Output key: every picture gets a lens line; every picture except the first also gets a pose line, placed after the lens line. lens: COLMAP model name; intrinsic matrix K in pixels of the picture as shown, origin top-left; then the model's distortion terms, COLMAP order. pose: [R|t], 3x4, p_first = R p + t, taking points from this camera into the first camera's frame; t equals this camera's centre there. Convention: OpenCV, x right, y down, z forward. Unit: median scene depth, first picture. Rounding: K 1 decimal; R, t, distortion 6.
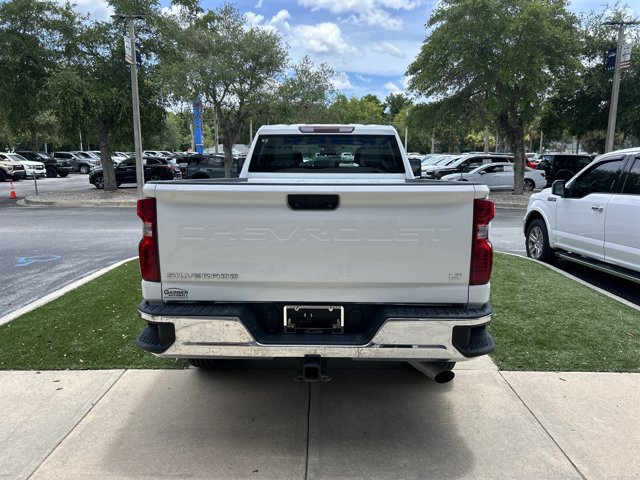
lens RADIAL K [[481.7, 0, 322.5], [0, 481.7, 235.1], [0, 0, 1]] dist [0.050582, -0.055995]
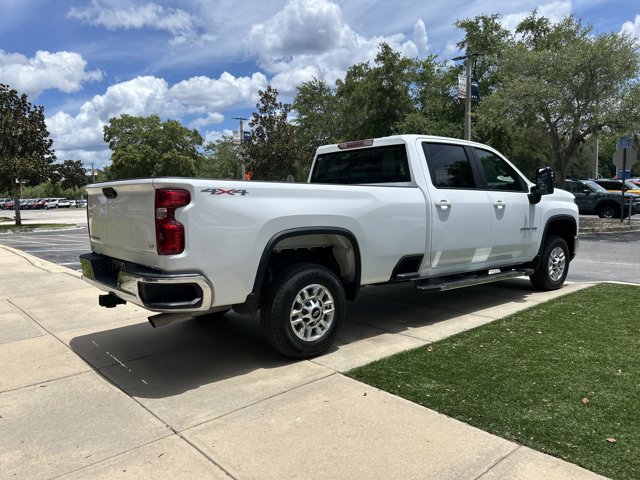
lens RADIAL K [[481.7, 0, 314.5], [0, 481.7, 246.2], [0, 0, 1]] dist [0.050582, -0.055995]
pose [[0.661421, 0.062372, -0.747417, 0.861727], [-0.094544, 0.995521, -0.000589, 0.022405], [0.744032, 0.071053, 0.664355, 0.238854]]
